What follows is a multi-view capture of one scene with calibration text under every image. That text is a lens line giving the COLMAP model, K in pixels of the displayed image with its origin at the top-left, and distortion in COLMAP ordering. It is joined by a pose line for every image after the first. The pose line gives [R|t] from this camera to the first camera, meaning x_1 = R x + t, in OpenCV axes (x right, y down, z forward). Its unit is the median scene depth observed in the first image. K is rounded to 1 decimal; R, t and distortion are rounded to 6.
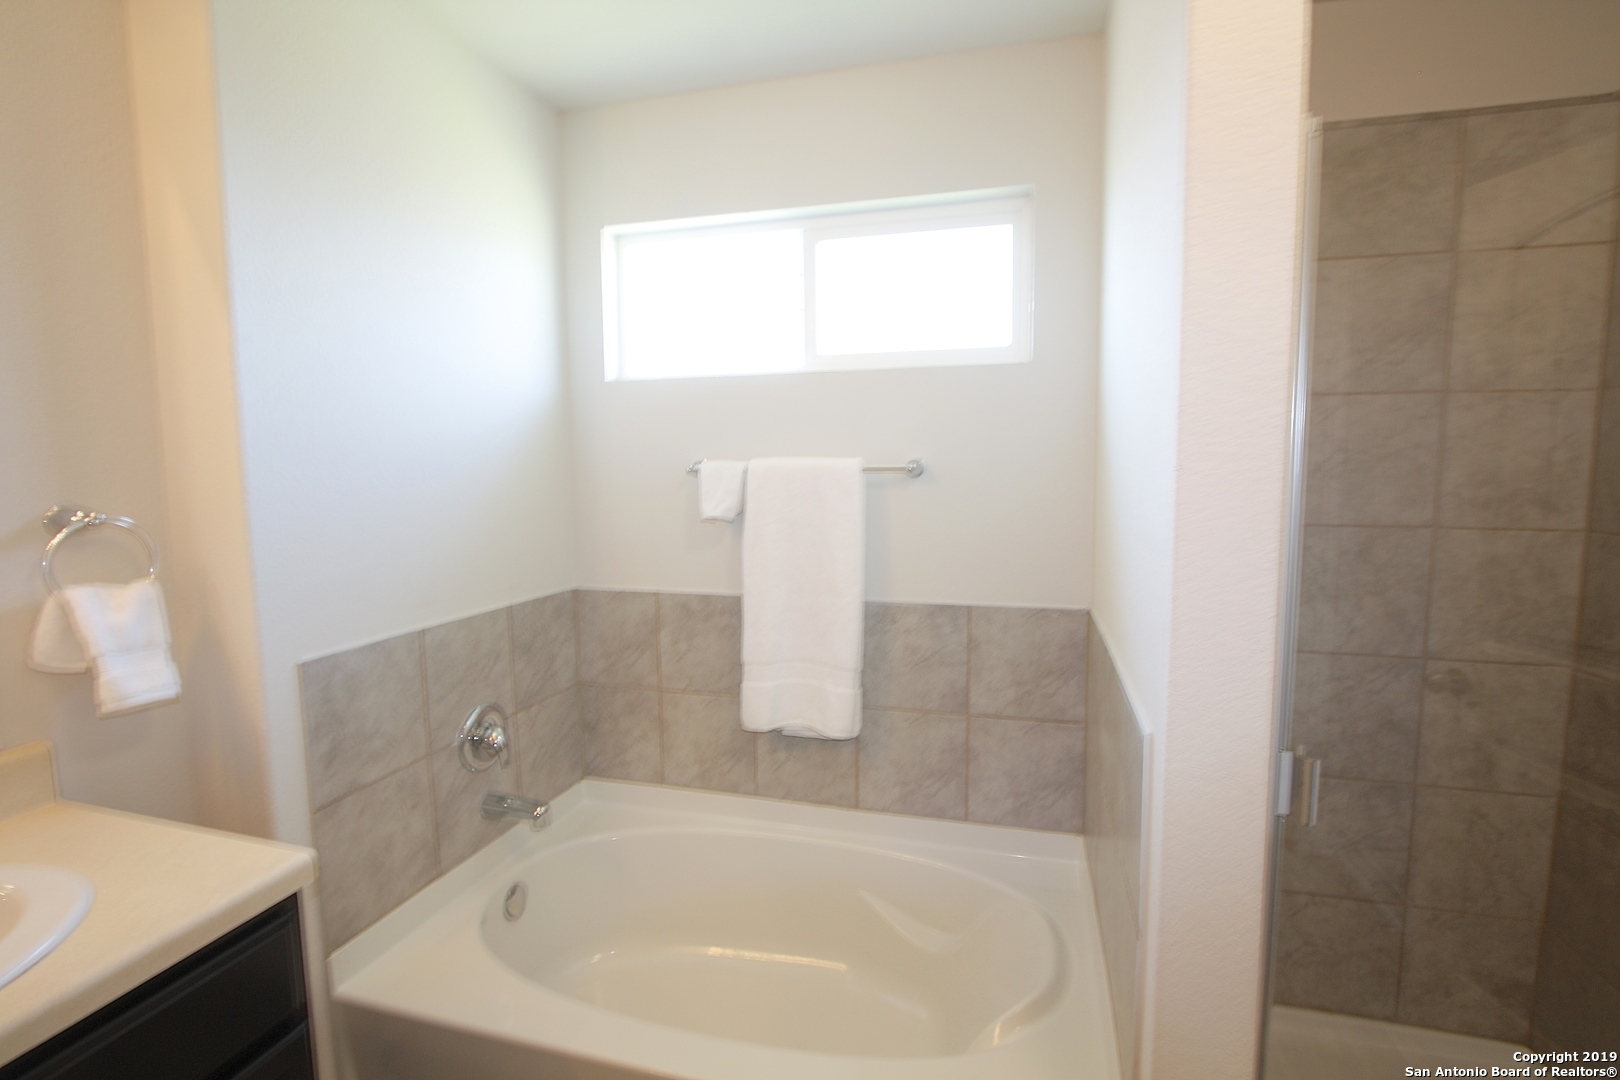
lens RADIAL K [[749.3, 0, 819.7], [0, 749.3, 536.3], [0, 0, 1]] dist [-0.022755, 0.005168]
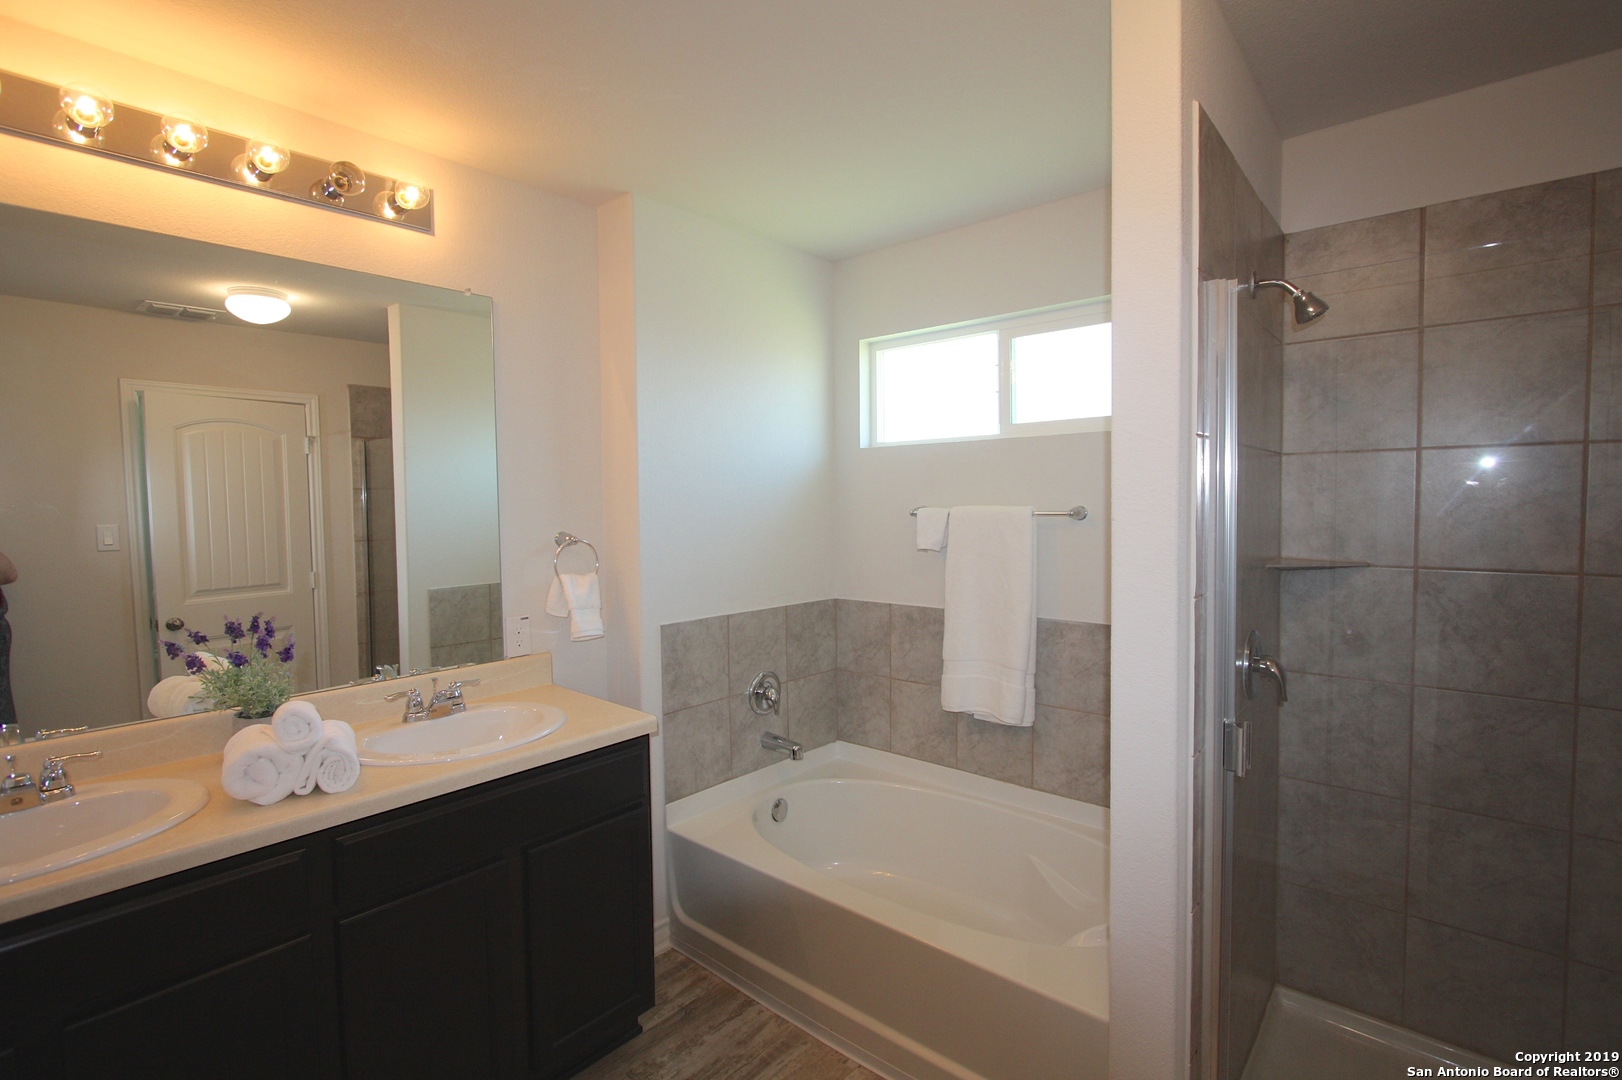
lens RADIAL K [[750.2, 0, 807.2], [0, 750.2, 536.6], [0, 0, 1]] dist [-0.022755, 0.005168]
pose [[0.899688, 0.018142, -0.436157, 0.276410], [-0.040197, 0.998334, -0.041392, 0.018469], [0.434680, 0.054772, 0.898918, -0.328113]]
